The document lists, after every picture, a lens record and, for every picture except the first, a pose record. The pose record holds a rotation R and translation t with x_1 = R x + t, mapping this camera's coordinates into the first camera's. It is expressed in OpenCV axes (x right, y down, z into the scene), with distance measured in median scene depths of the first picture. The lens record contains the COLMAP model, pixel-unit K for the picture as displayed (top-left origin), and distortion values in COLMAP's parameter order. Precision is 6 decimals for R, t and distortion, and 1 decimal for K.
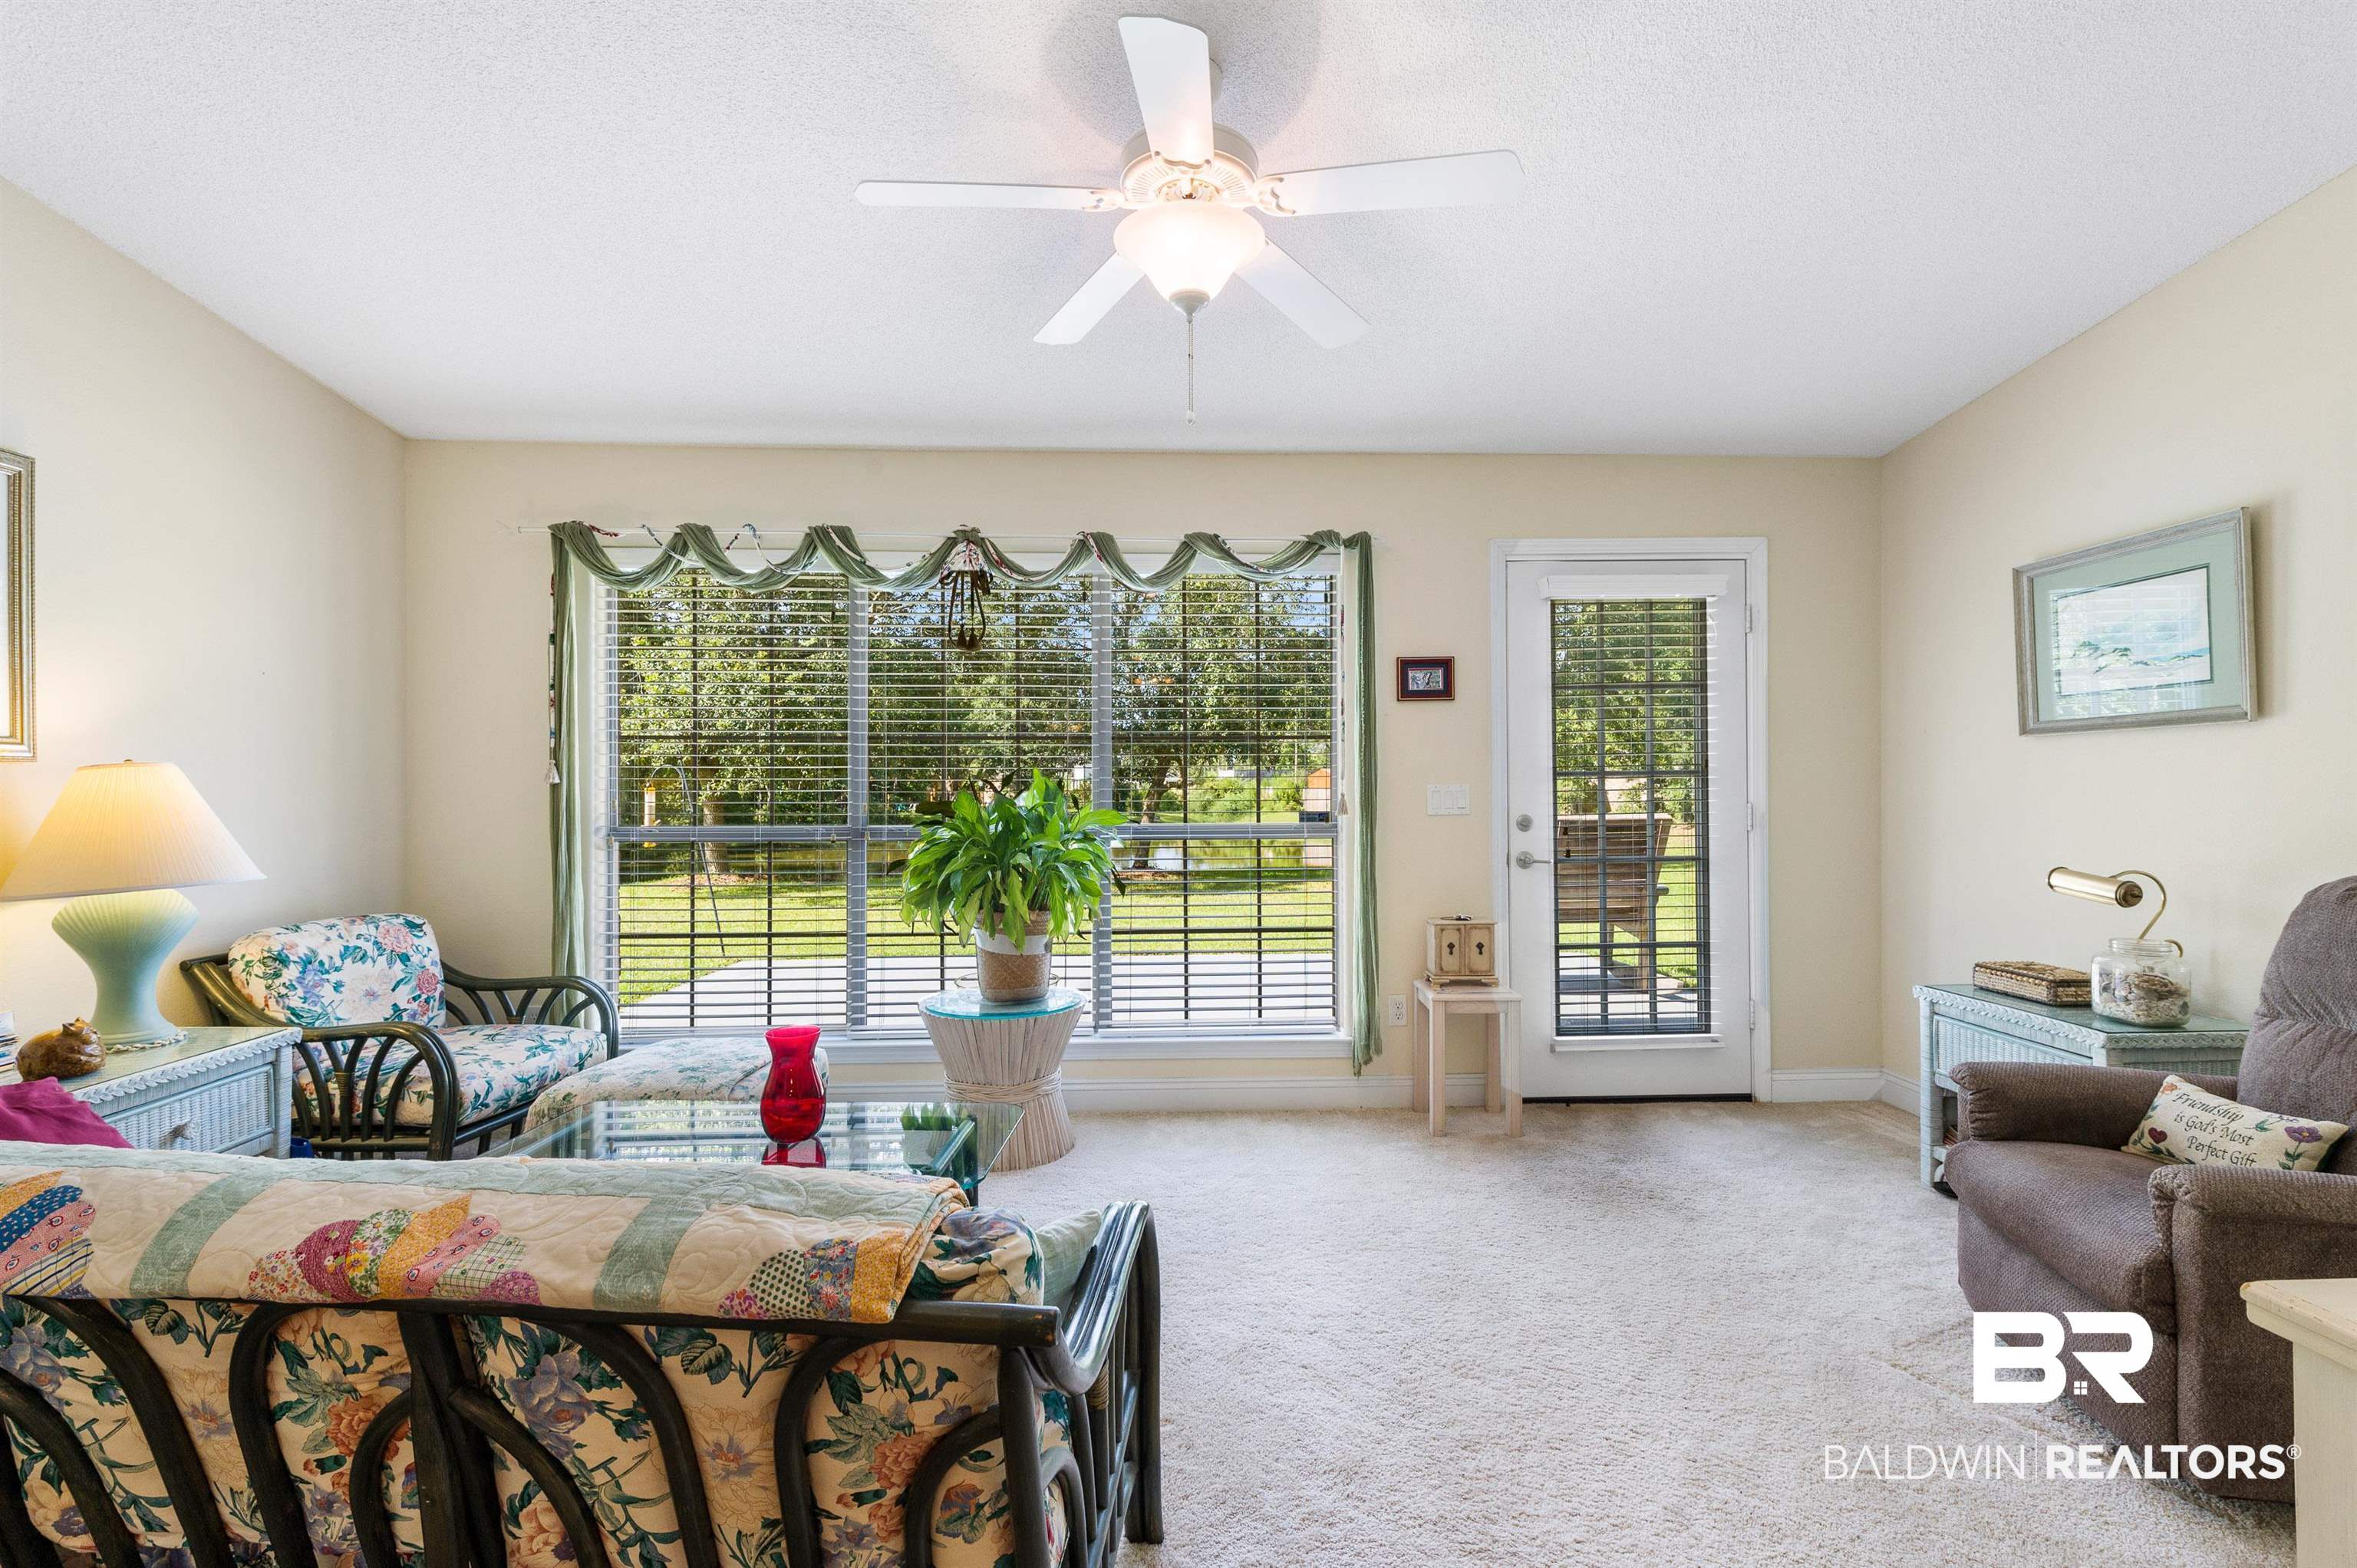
lens RADIAL K [[1081.4, 0, 1174.7], [0, 1081.4, 775.3], [0, 0, 1]] dist [0.000095, 0.000008]
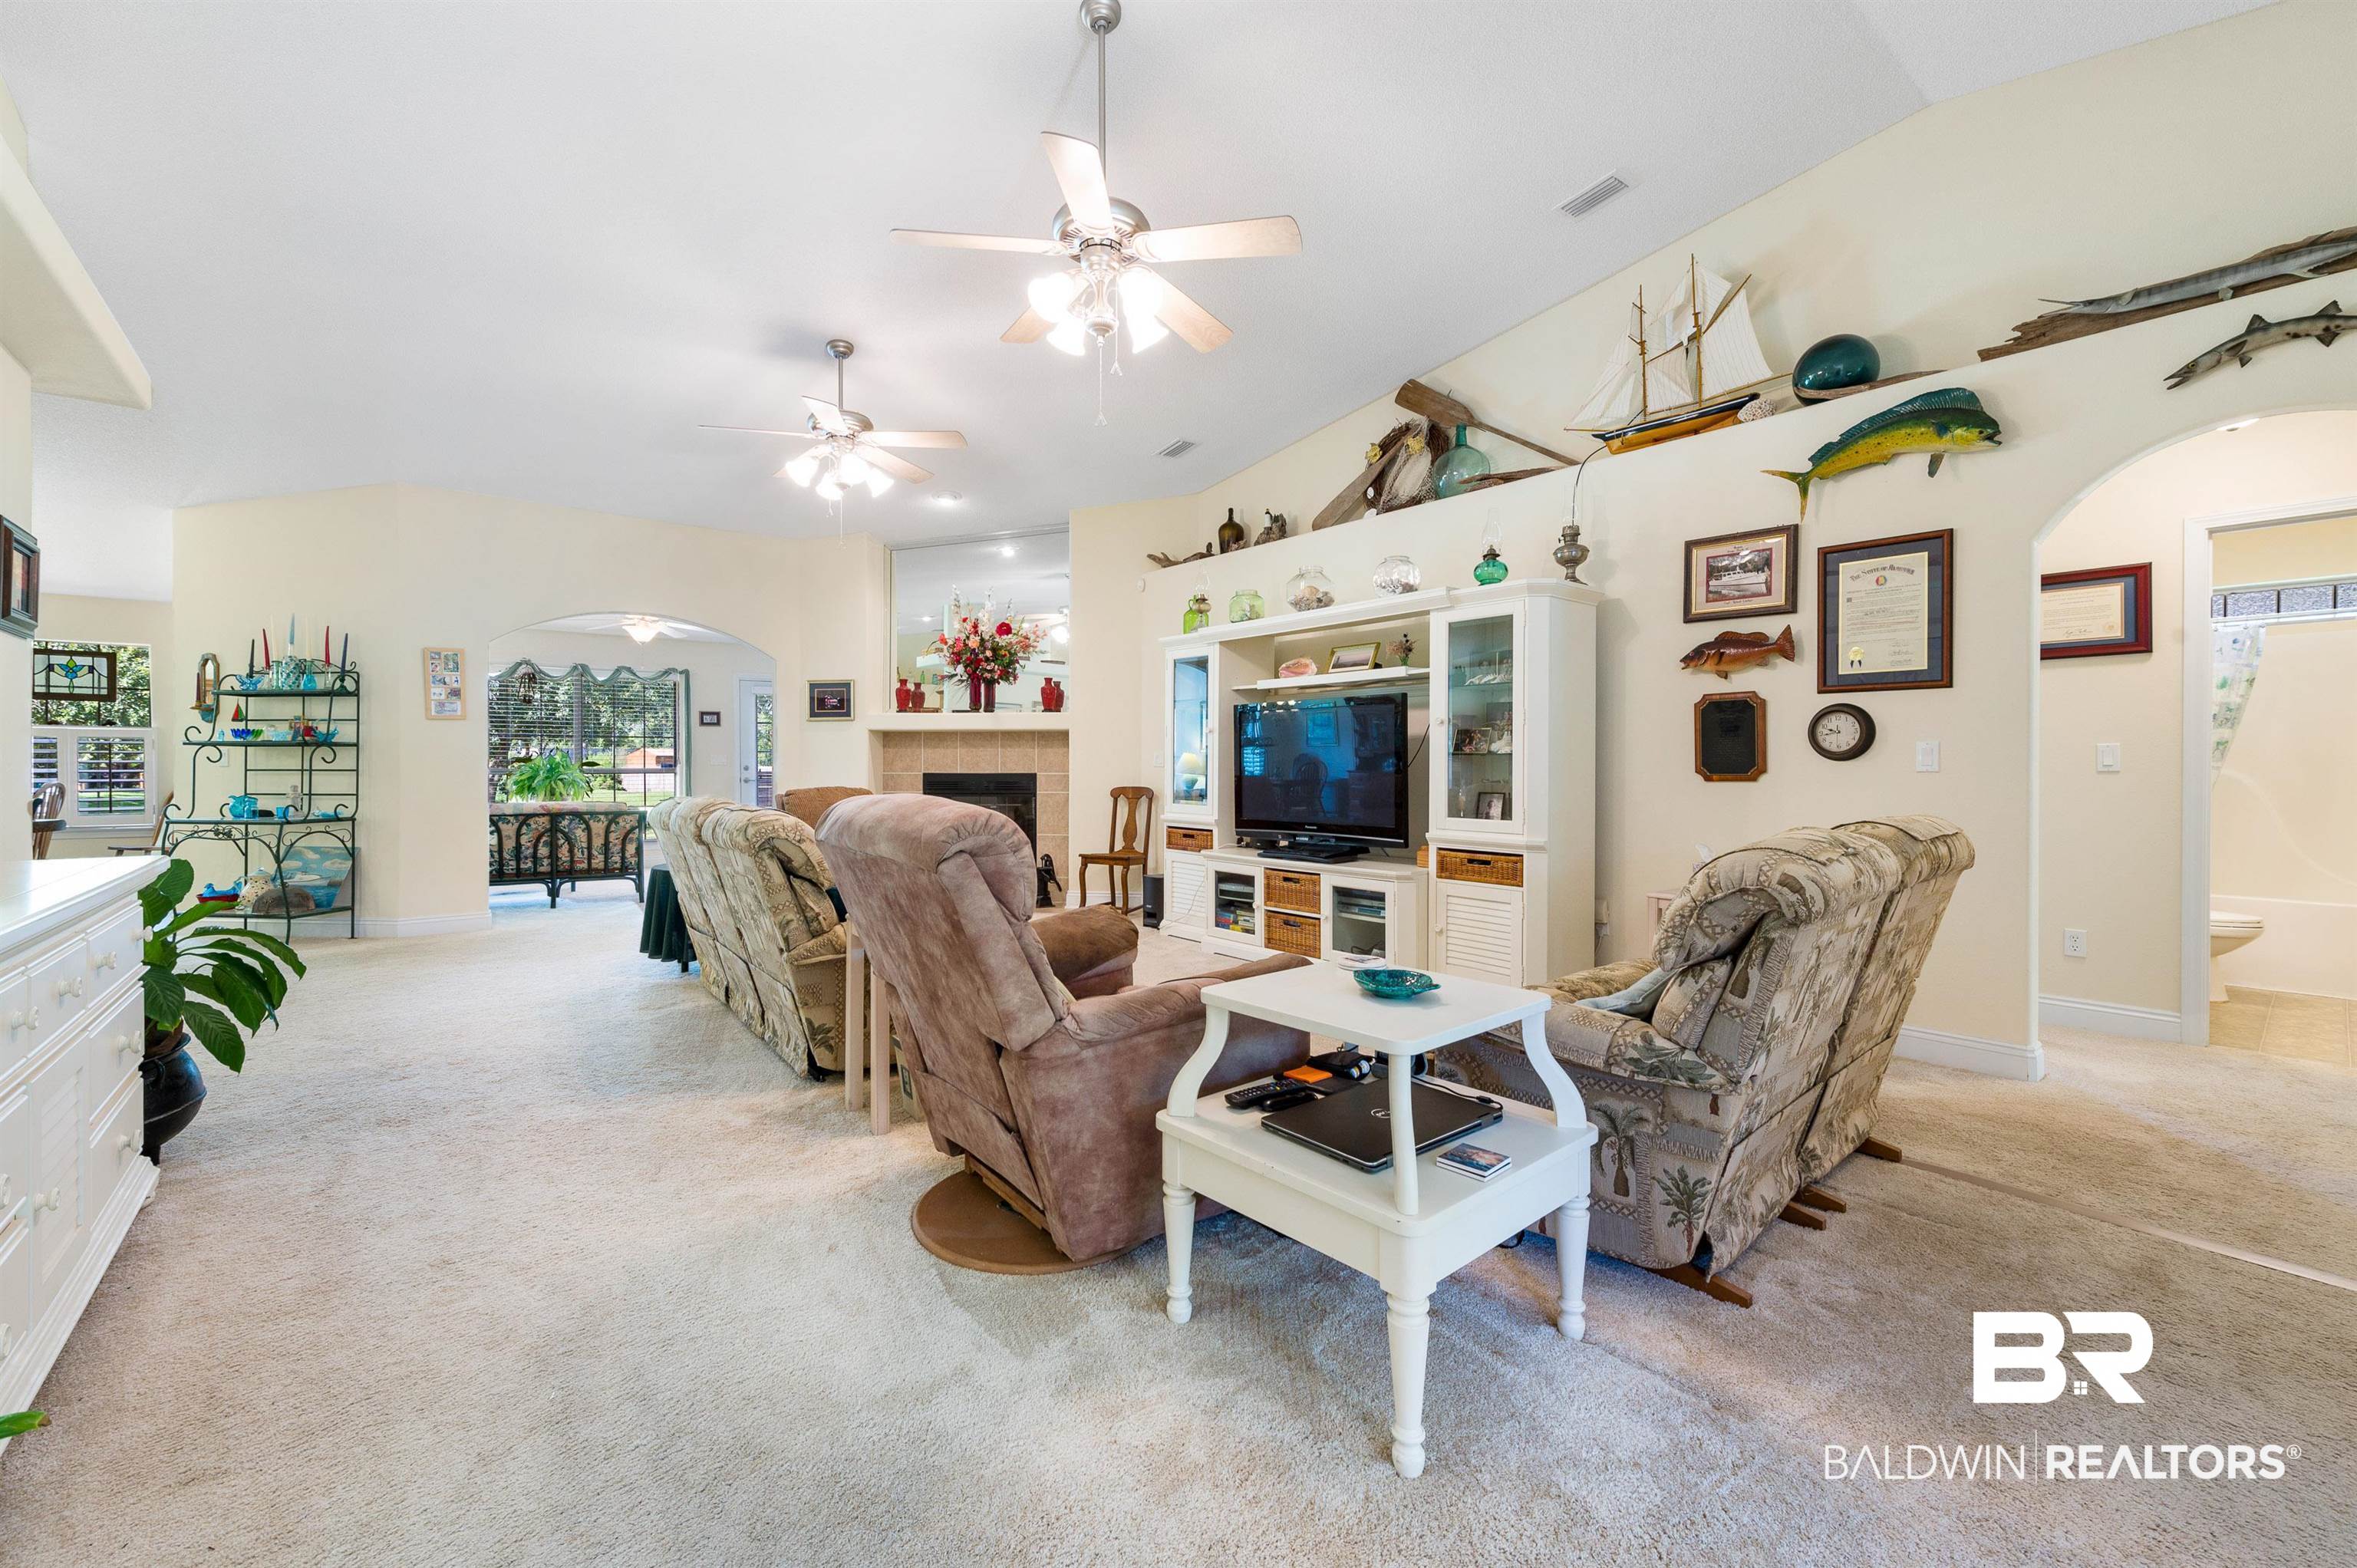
lens RADIAL K [[954.8, 0, 1183.5], [0, 954.8, 771.3], [0, 0, 1]] dist [0.000260, -0.000002]
pose [[0.795387, -0.000470, 0.606102, -0.329926], [-0.008677, 0.999888, 0.012161, 0.011219], [-0.606040, -0.014932, 0.795294, -1.918507]]
